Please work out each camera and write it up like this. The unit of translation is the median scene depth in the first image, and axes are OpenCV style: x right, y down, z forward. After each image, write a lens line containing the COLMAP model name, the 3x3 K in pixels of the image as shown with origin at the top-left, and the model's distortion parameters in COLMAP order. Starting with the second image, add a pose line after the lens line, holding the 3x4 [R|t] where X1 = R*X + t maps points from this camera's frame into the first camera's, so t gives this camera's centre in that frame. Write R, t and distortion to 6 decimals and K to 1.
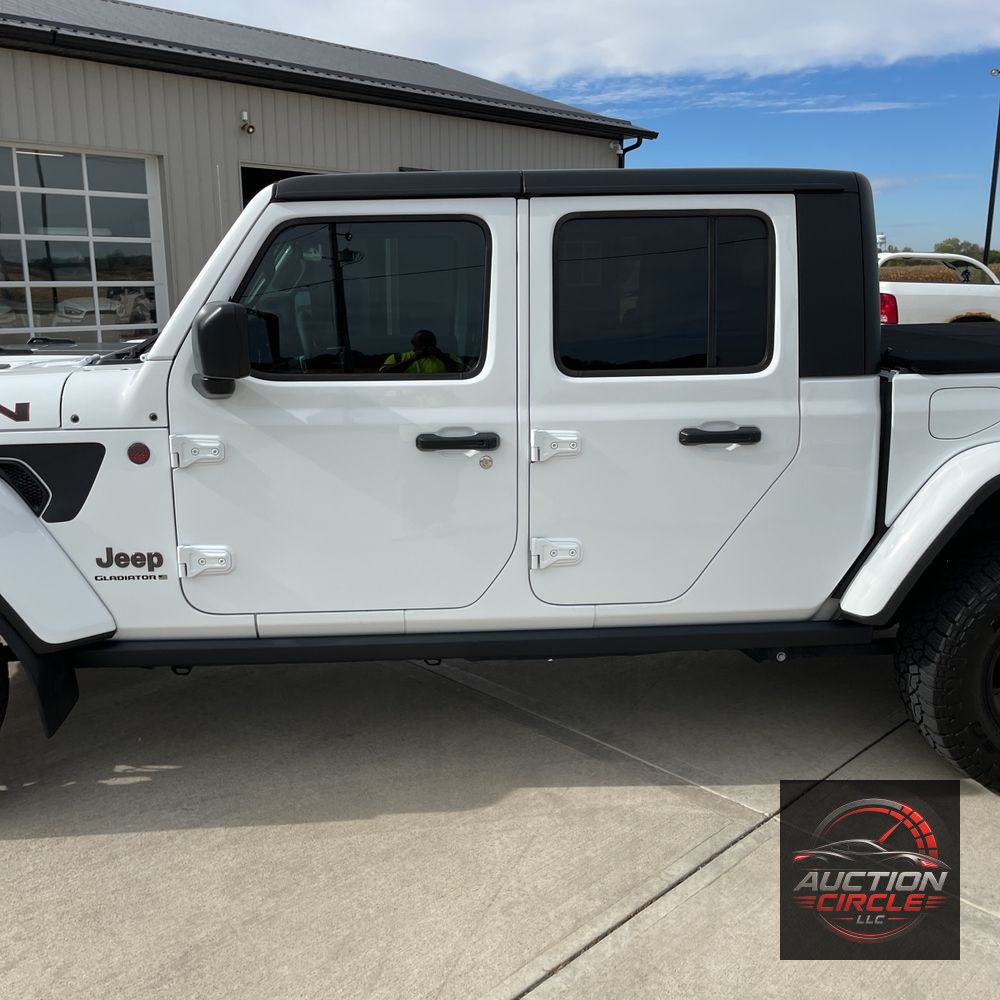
lens RADIAL K [[1005.6, 0, 486.7], [0, 1005.6, 496.3], [0, 0, 1]] dist [0.103746, -0.145325]
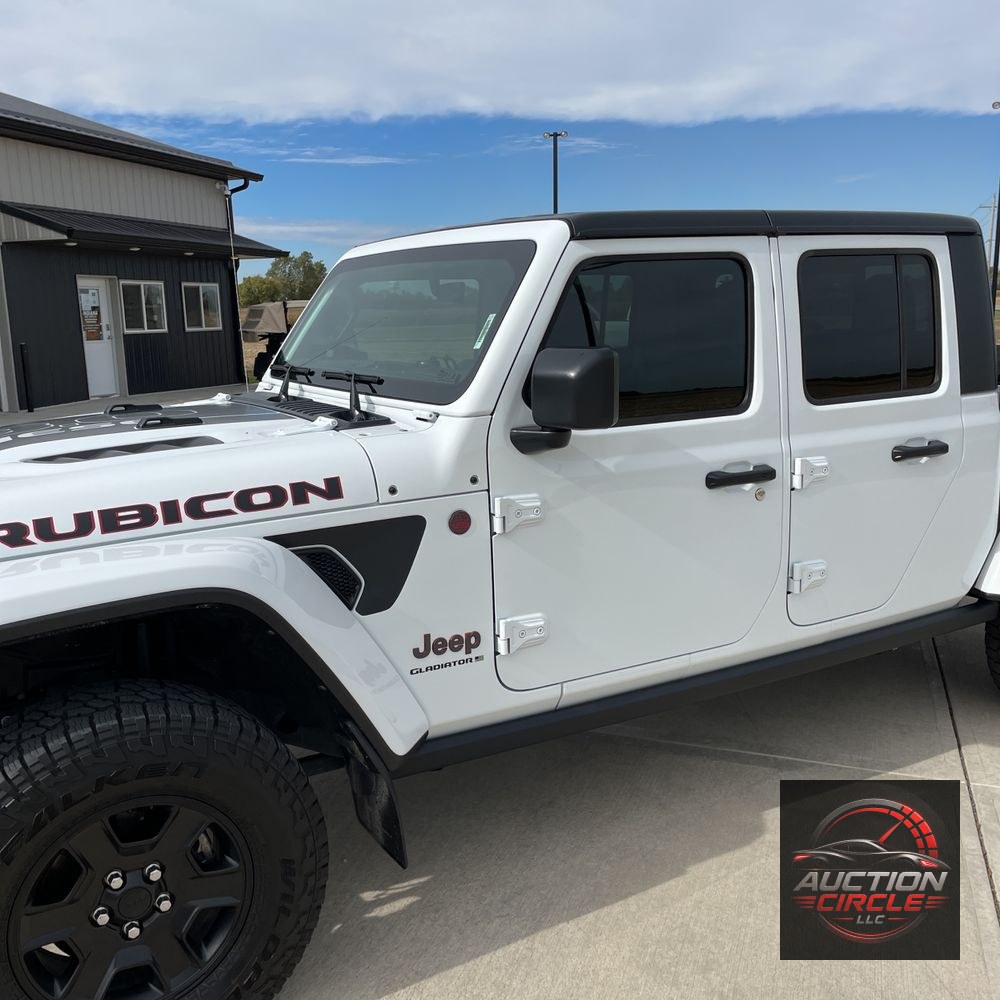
lens RADIAL K [[1005.8, 0, 489.7], [0, 1005.8, 512.5], [0, 0, 1]] dist [0.103009, -0.139984]
pose [[0.899293, -0.104294, 0.424730, -0.674846], [0.114927, 0.993374, 0.000587, -0.047109], [-0.421977, 0.048285, 0.905320, 0.190133]]
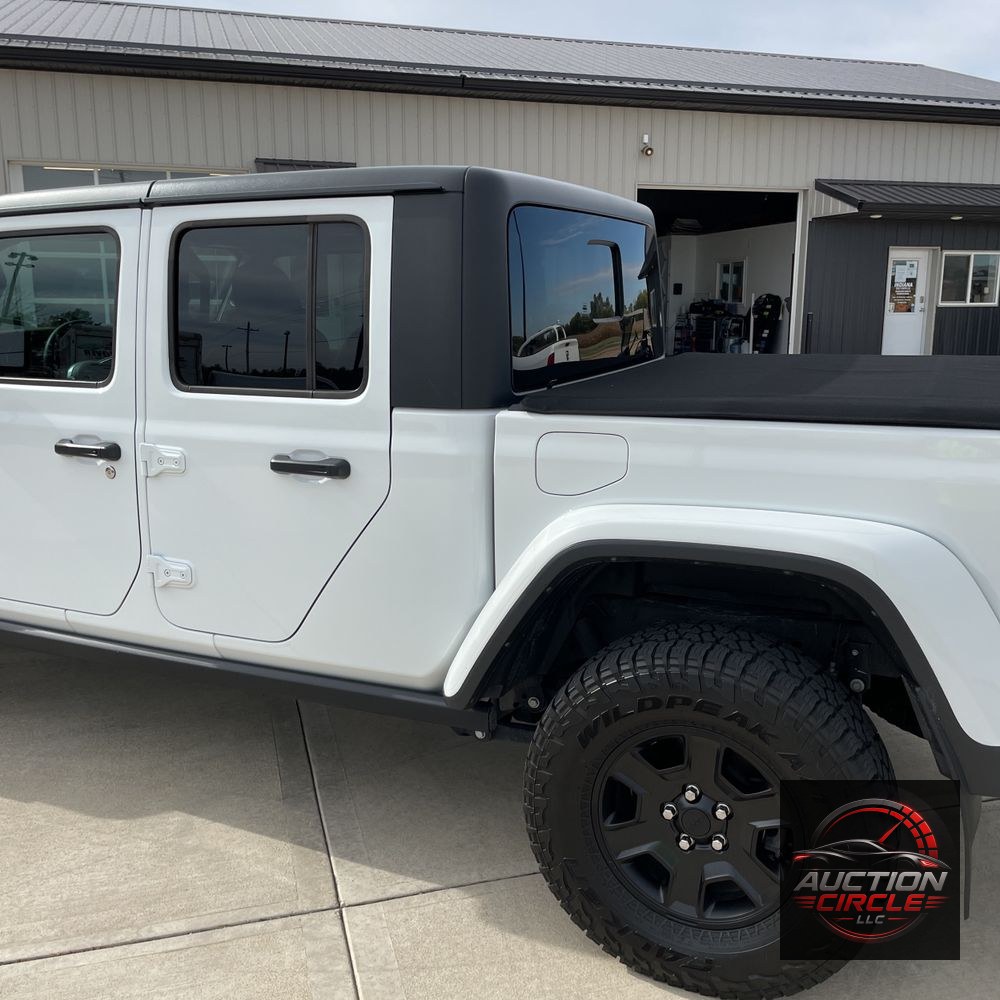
lens RADIAL K [[999.4, 0, 503.9], [0, 999.4, 494.4], [0, 0, 1]] dist [0.116713, -0.174043]
pose [[0.878349, 0.095503, -0.468382, 0.805095], [-0.104595, 0.994493, 0.006632, -0.059133], [0.466436, 0.043165, 0.883501, 0.294279]]
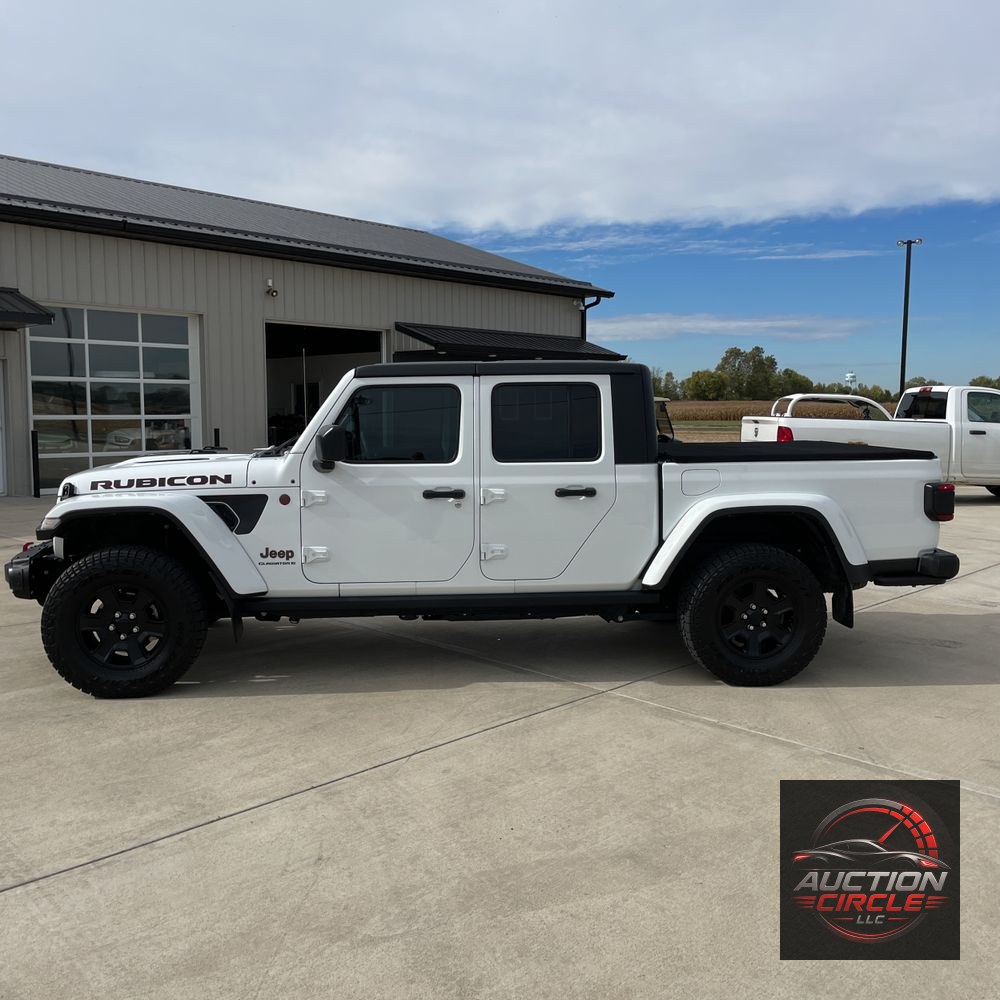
lens RADIAL K [[1005.6, 0, 486.7], [0, 1005.6, 496.3], [0, 0, 1]] dist [0.103746, -0.145325]
pose [[0.999880, 0.002006, 0.015390, 0.024868], [-0.000011, 0.991701, -0.128565, 0.202686], [-0.015520, 0.128550, 0.991582, -0.960291]]
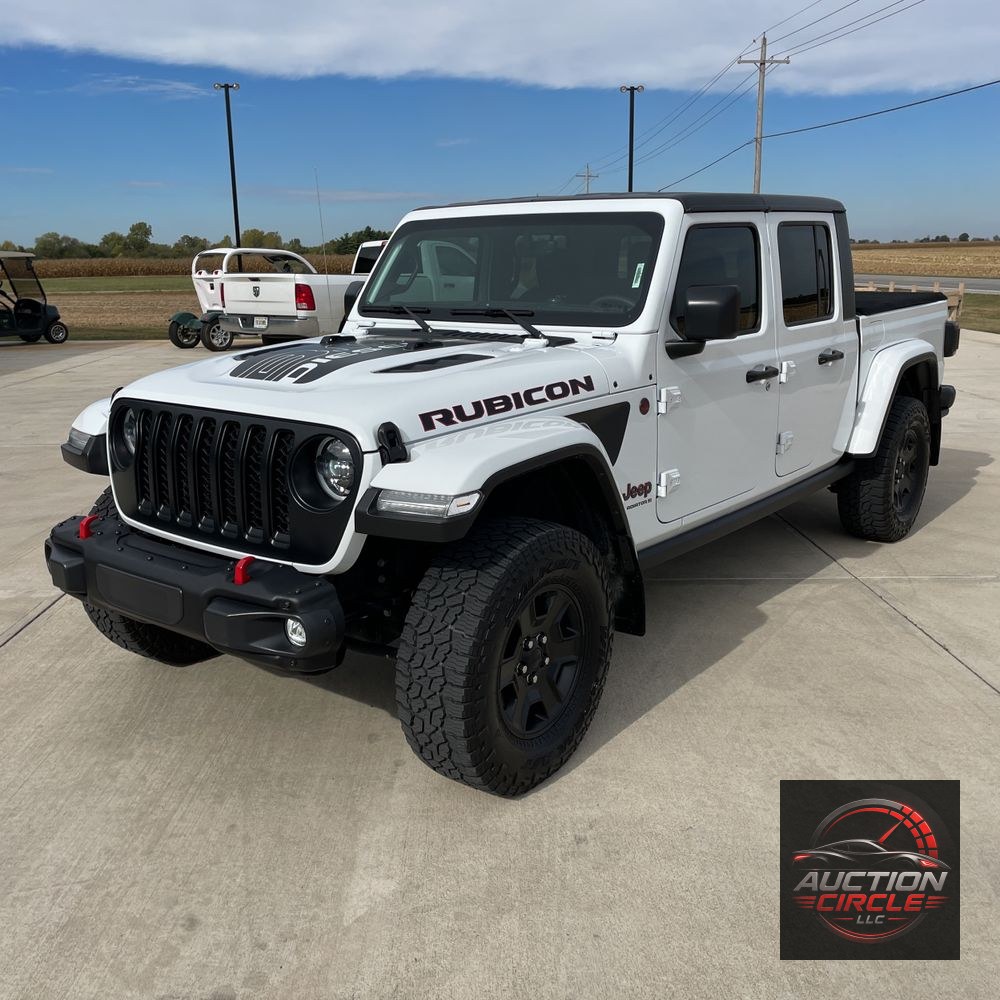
lens RADIAL K [[1005.6, 0, 486.7], [0, 1005.6, 496.3], [0, 0, 1]] dist [0.103746, -0.145325]
pose [[0.687006, -0.176913, 0.704787, -1.379774], [0.172916, 0.981851, 0.077906, -0.063068], [-0.705778, 0.068347, 0.705128, 0.234224]]
